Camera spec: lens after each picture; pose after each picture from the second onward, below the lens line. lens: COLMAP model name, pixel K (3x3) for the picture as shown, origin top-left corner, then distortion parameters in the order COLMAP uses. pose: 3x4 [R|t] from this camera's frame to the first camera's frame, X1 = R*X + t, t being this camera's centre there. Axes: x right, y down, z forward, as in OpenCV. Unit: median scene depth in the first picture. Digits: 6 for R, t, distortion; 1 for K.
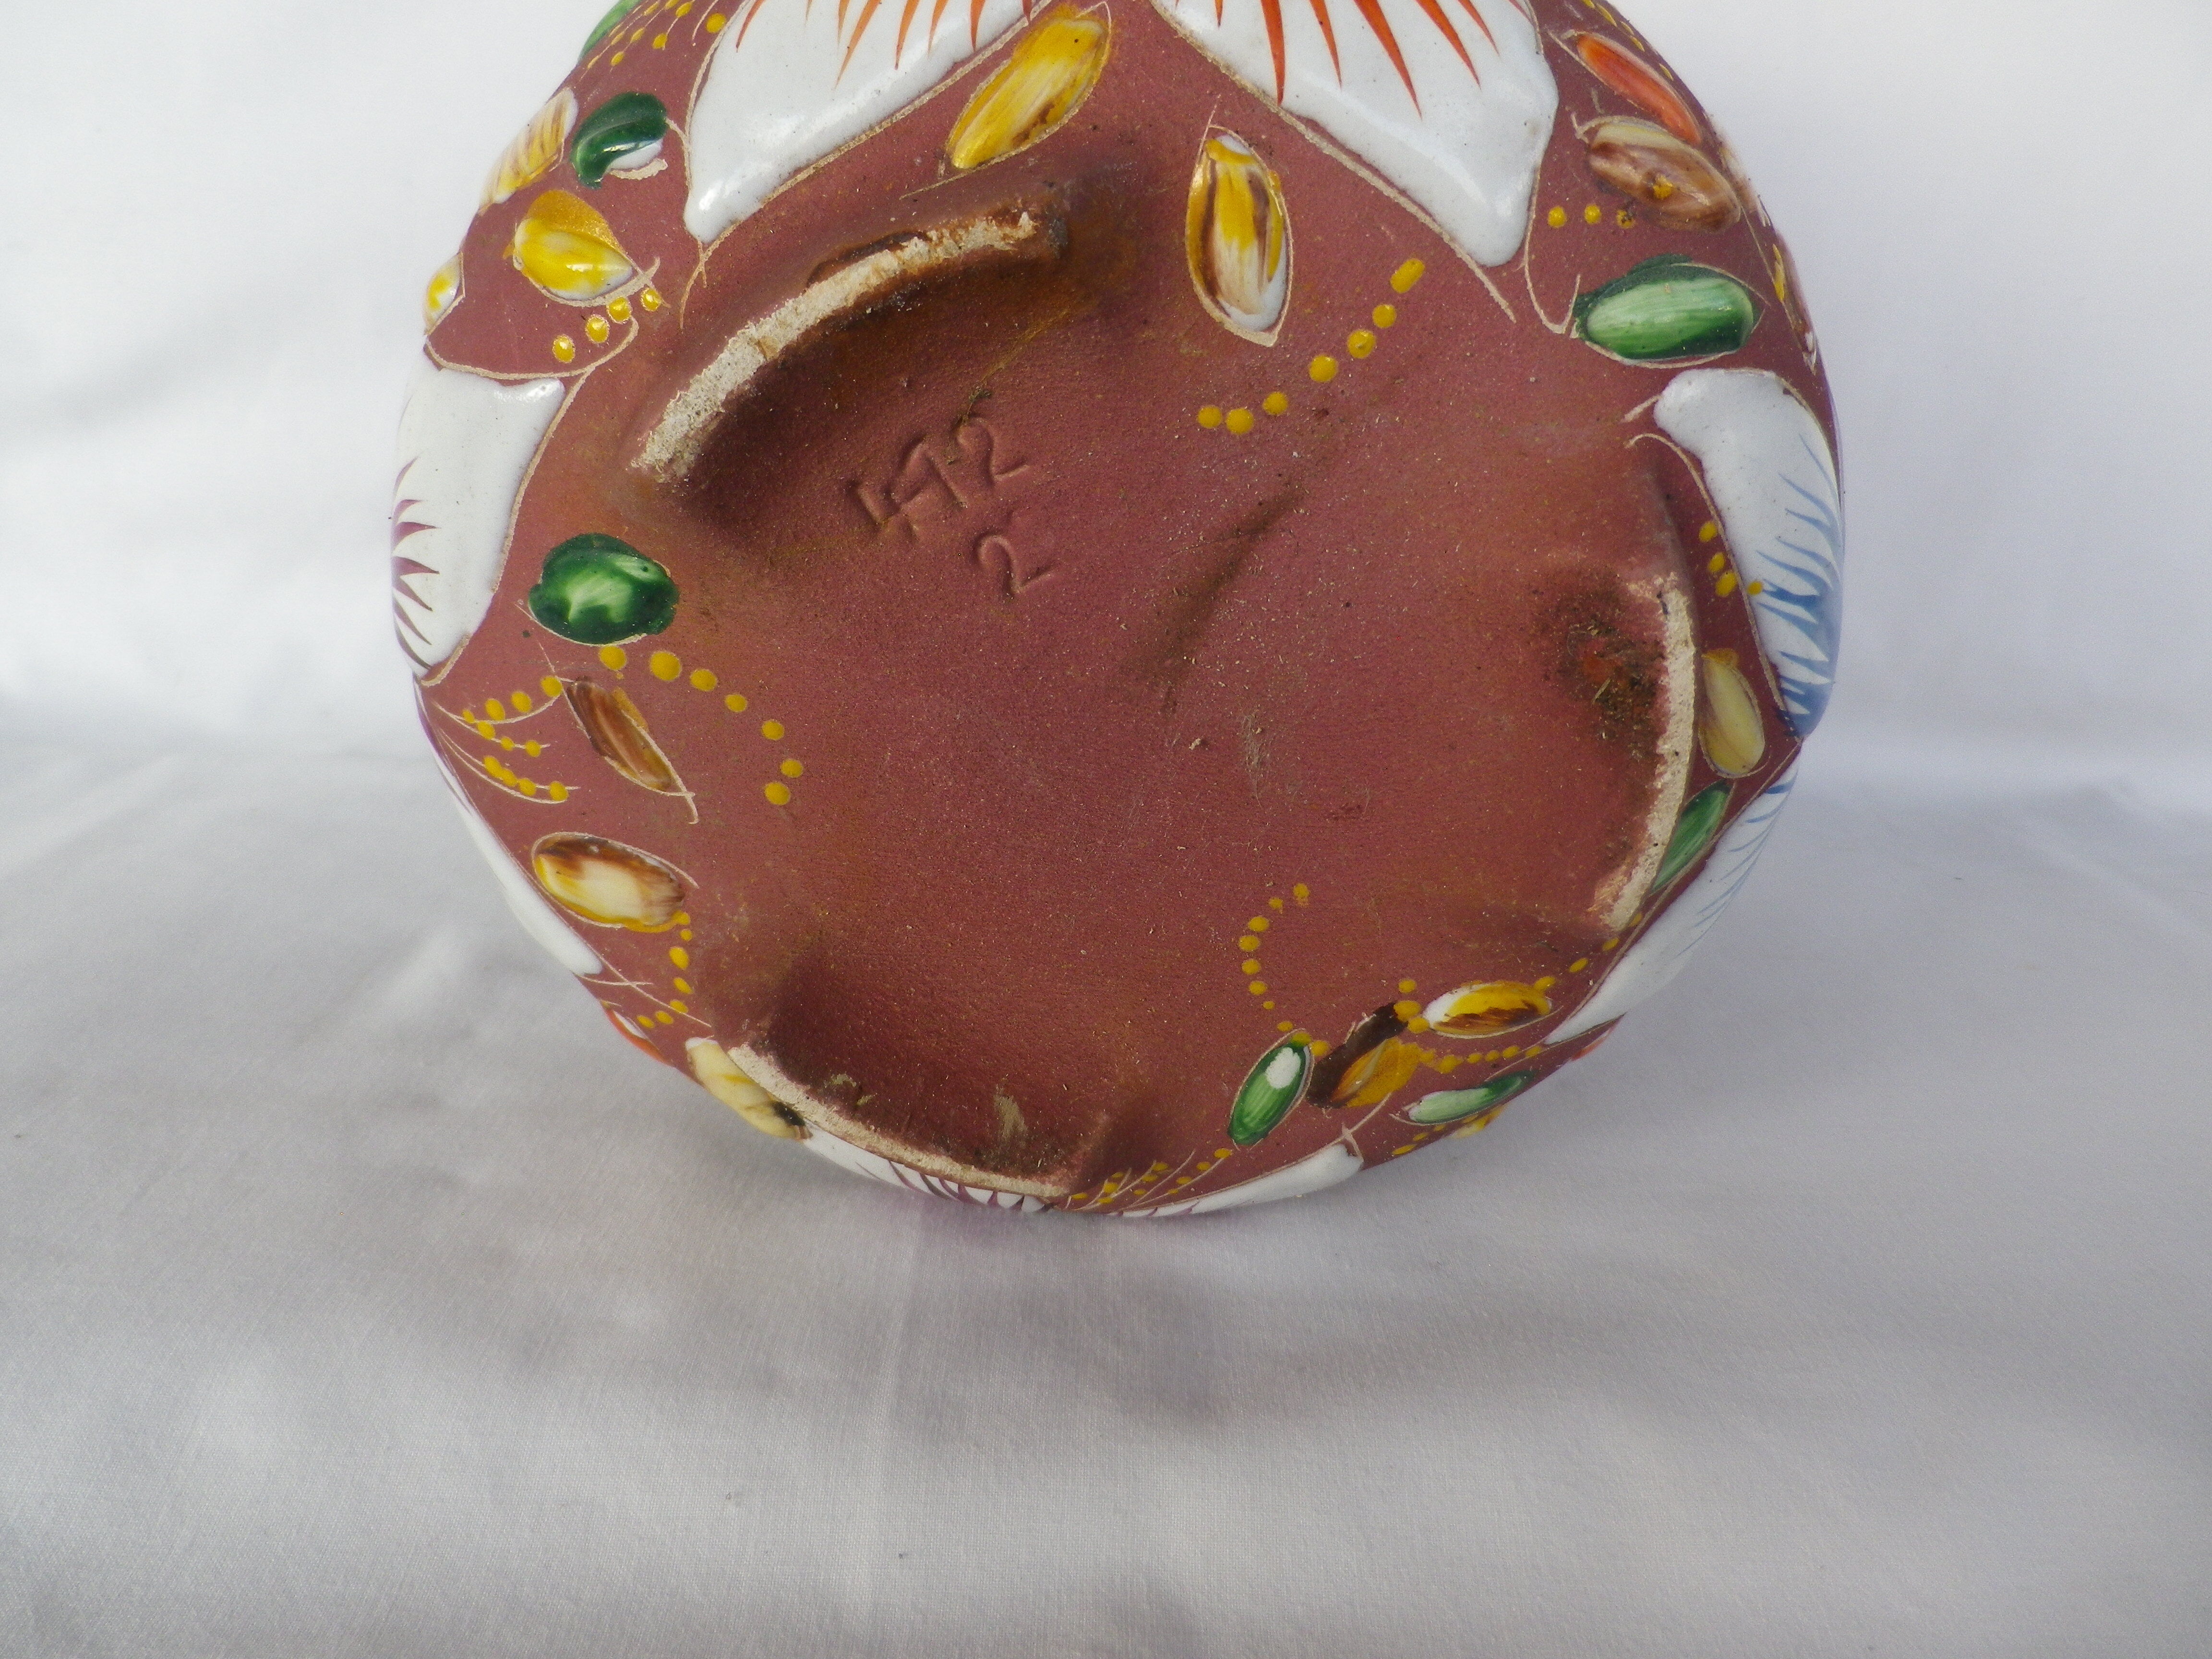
lens RADIAL K [[1656.4, 0, 1106.0], [0, 1656.4, 829.5], [0, 0, 1]] dist [-0.001403, 0.000160]
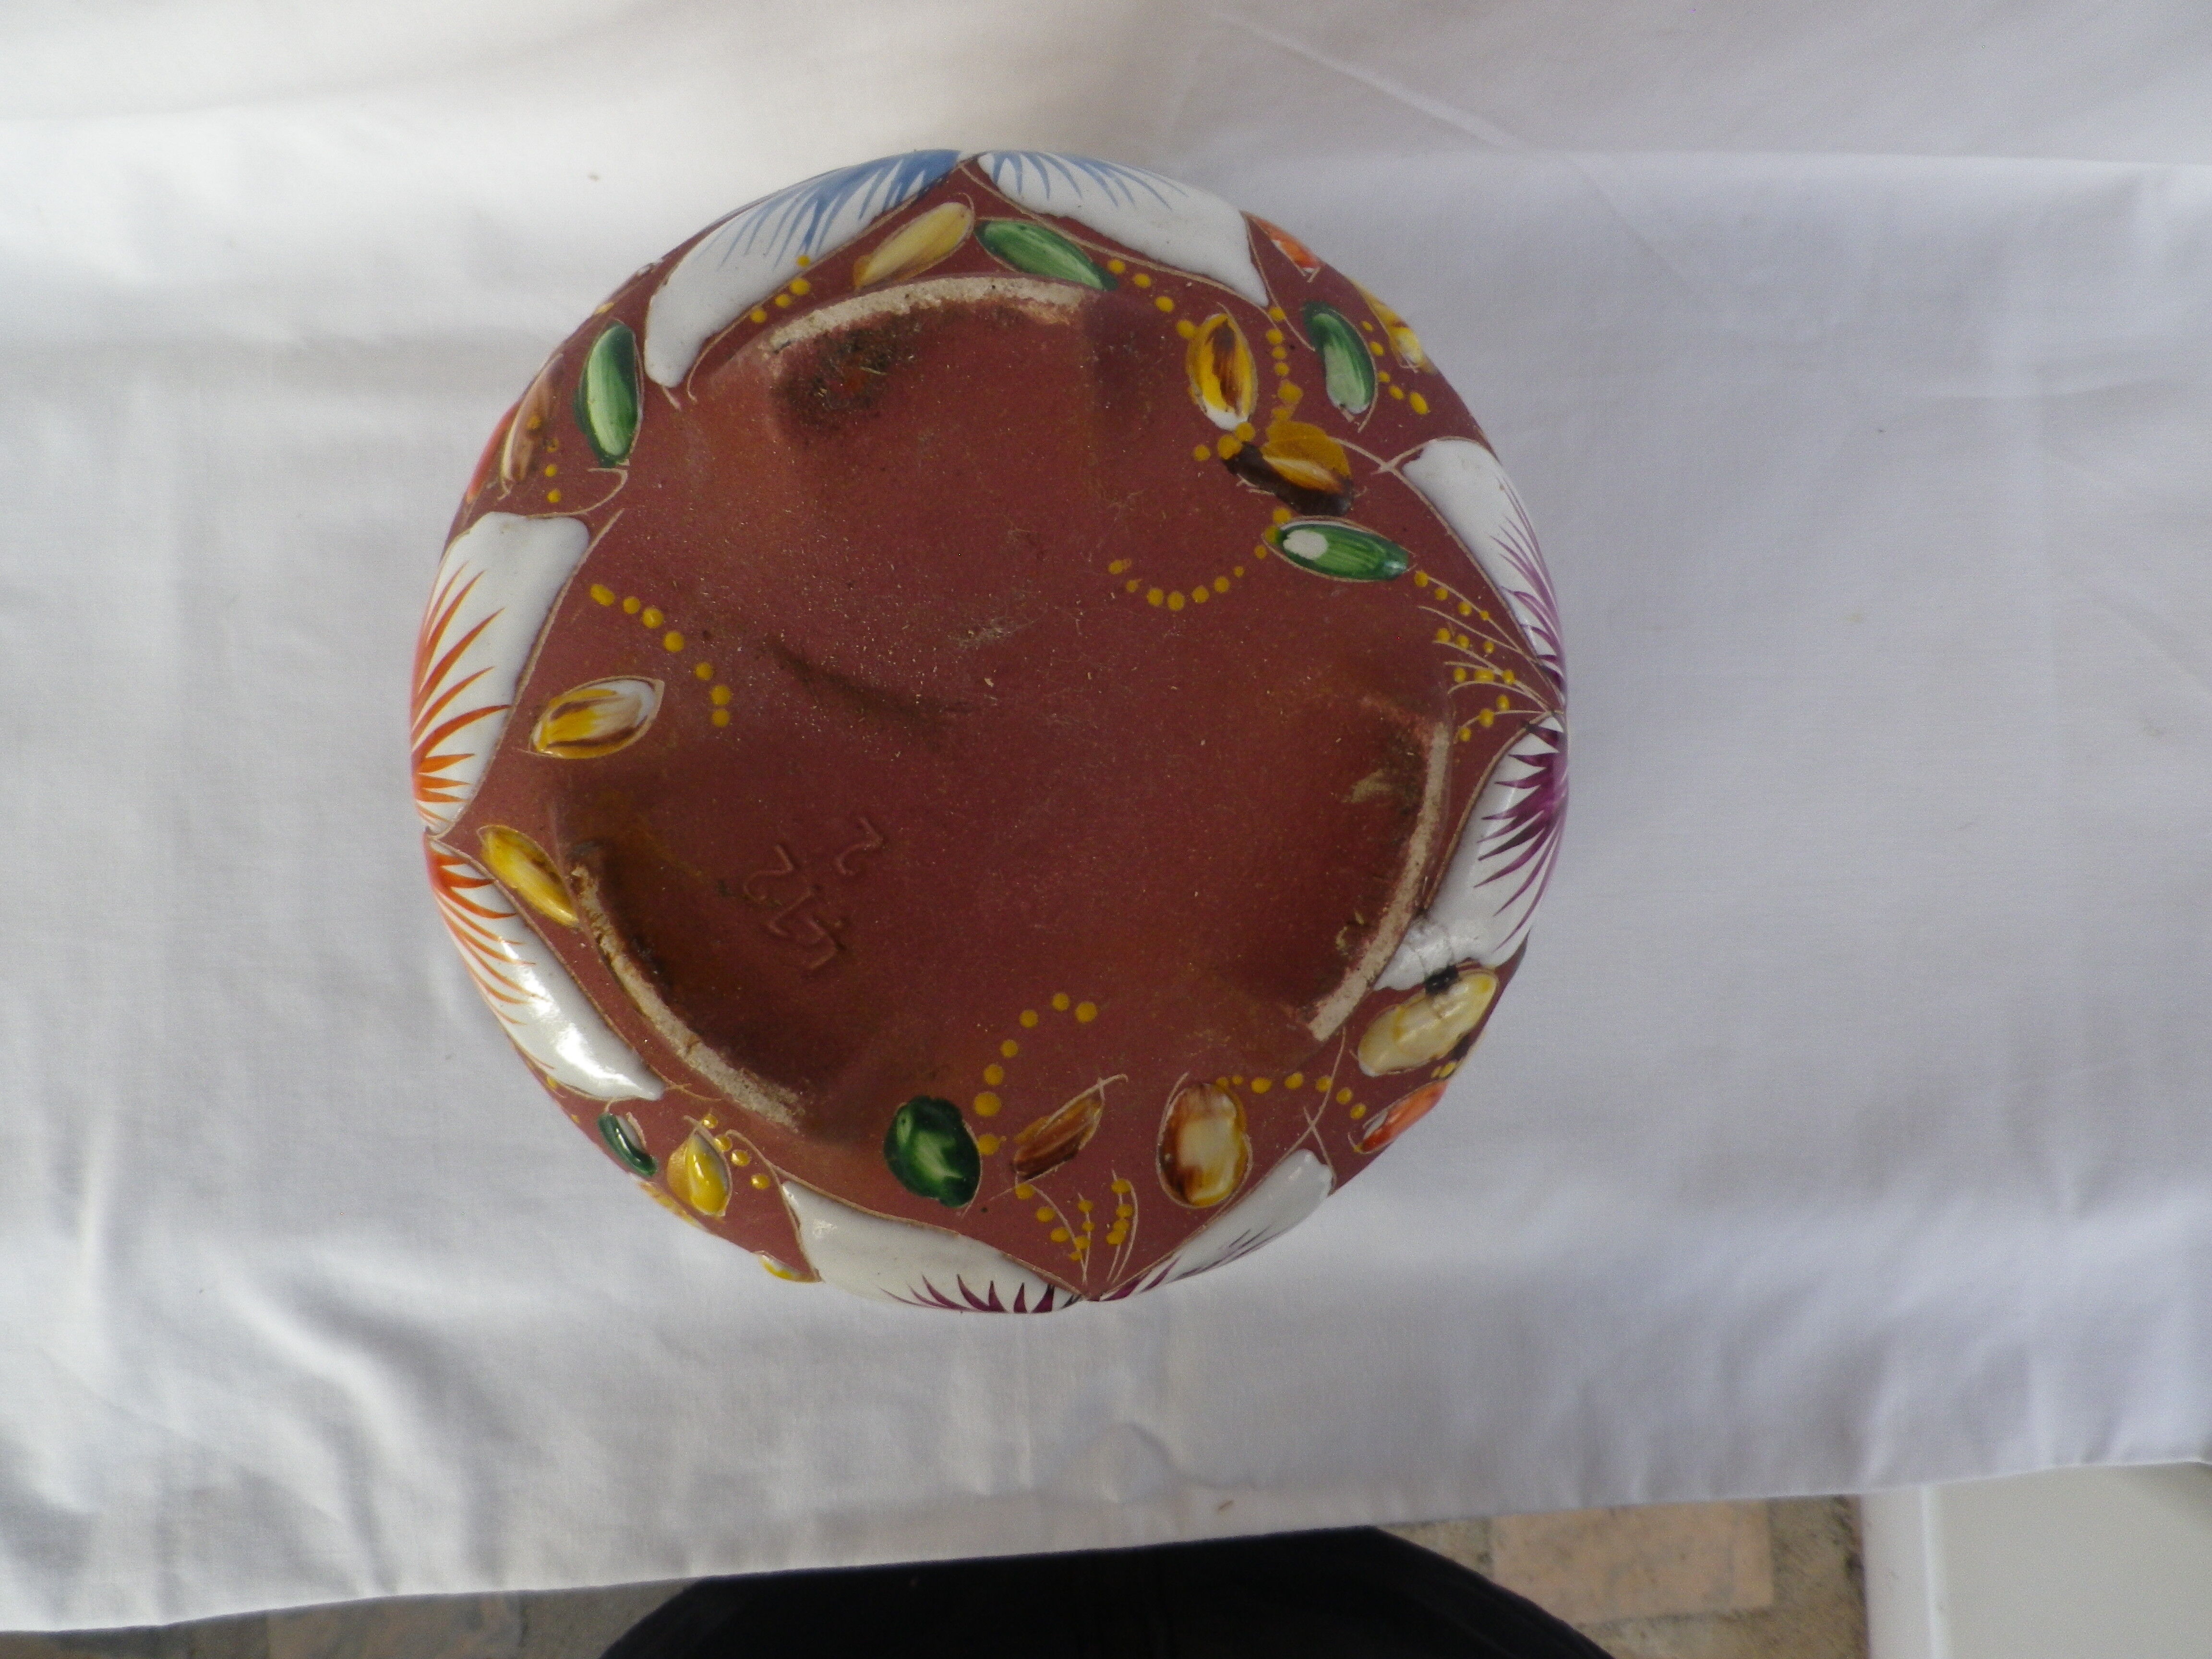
lens RADIAL K [[1656.4, 0, 1106.0], [0, 1656.4, 829.5], [0, 0, 1]] dist [-0.001403, 0.000160]
pose [[-0.147220, -0.987310, -0.059537, 0.005892], [0.882480, -0.103927, -0.458724, 0.598214], [0.446715, -0.120074, 0.886582, -0.068291]]
